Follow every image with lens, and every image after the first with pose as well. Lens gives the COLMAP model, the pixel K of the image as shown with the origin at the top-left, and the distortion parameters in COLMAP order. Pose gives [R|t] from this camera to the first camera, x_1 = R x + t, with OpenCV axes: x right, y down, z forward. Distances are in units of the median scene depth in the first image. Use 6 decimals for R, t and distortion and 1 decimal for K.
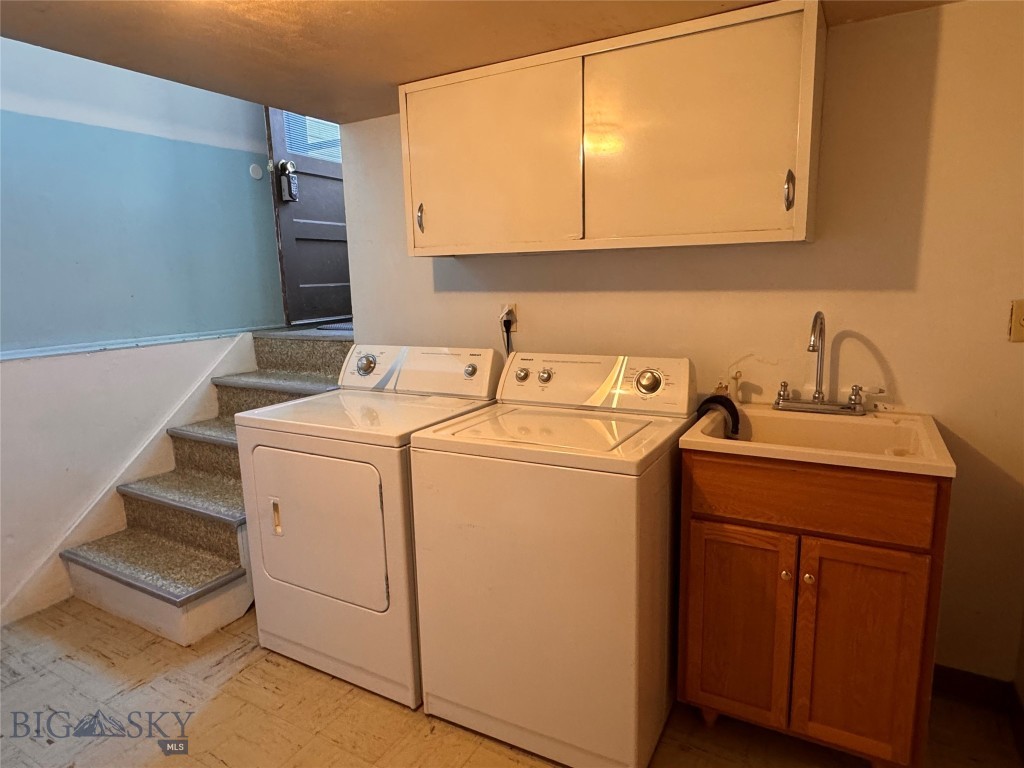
lens RADIAL K [[603.3, 0, 512.0], [0, 603.3, 384.0], [0, 0, 1]] dist [0.002912, -0.003783]
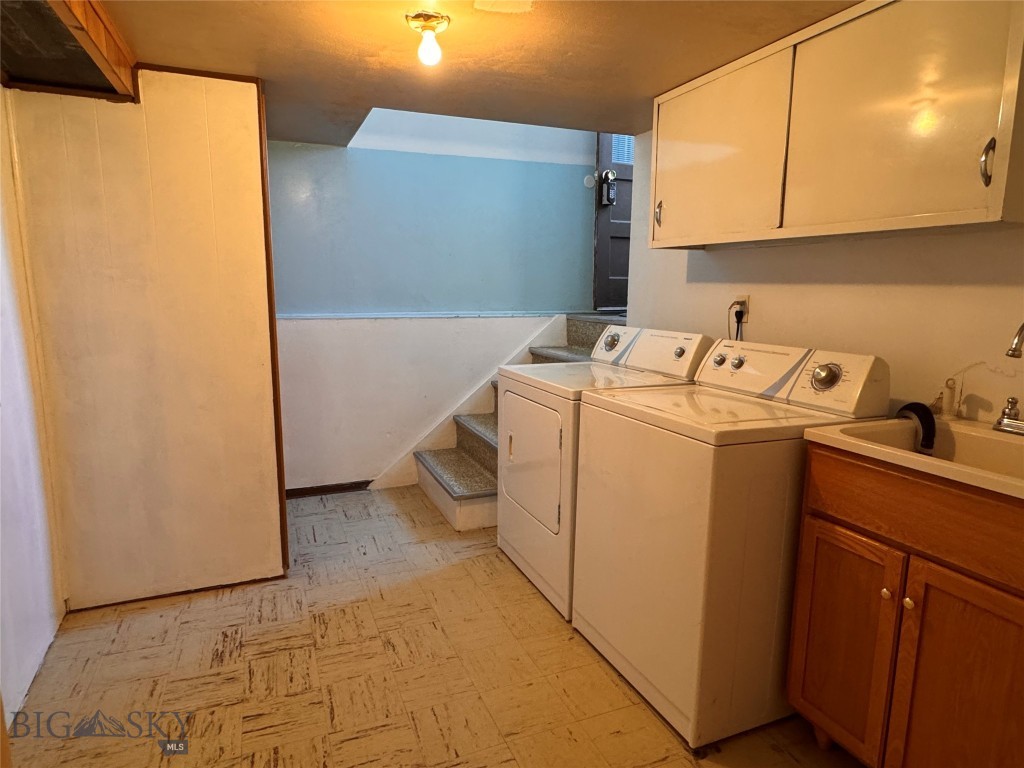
lens RADIAL K [[603.3, 0, 512.0], [0, 603.3, 384.0], [0, 0, 1]] dist [0.002912, -0.003783]
pose [[0.790283, 0.130587, -0.598665, 0.354770], [-0.134913, 0.990133, 0.037882, 0.033919], [0.597705, 0.050830, 0.800103, -0.047185]]
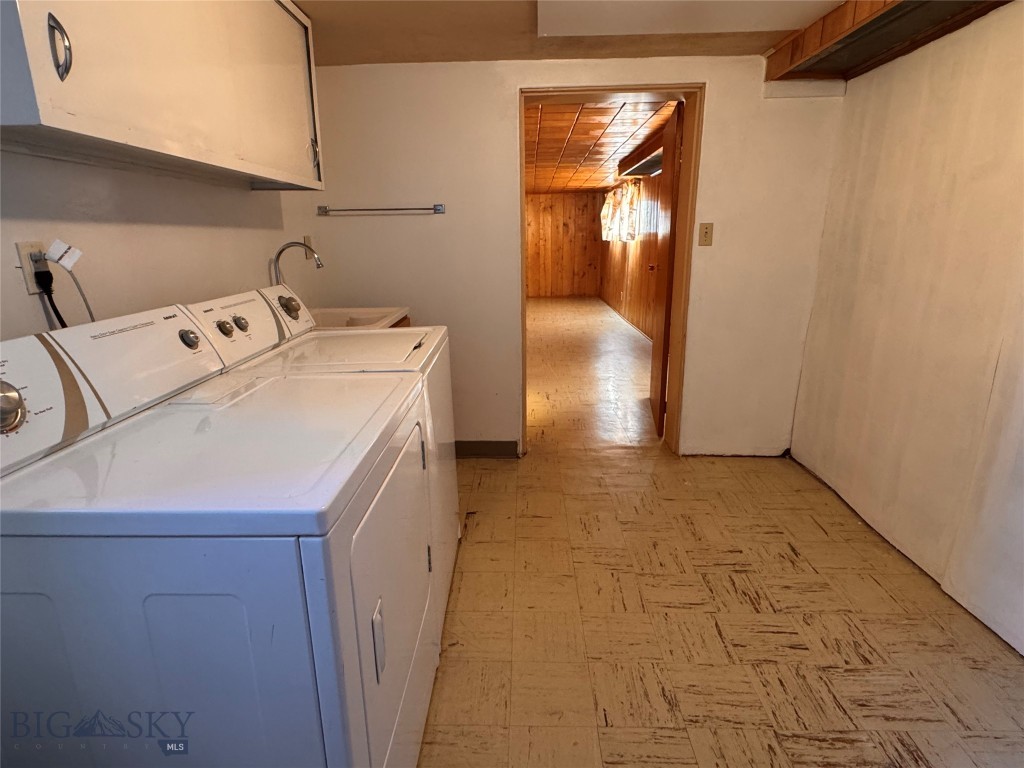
lens RADIAL K [[556.8, 0, 512.0], [0, 556.8, 384.0], [0, 0, 1]] dist [0.000646, 0.000226]
pose [[-0.473585, -0.194415, 0.859023, -0.757905], [0.179606, 0.933520, 0.310294, -0.101718], [-0.862241, 0.301237, -0.407183, 0.970162]]
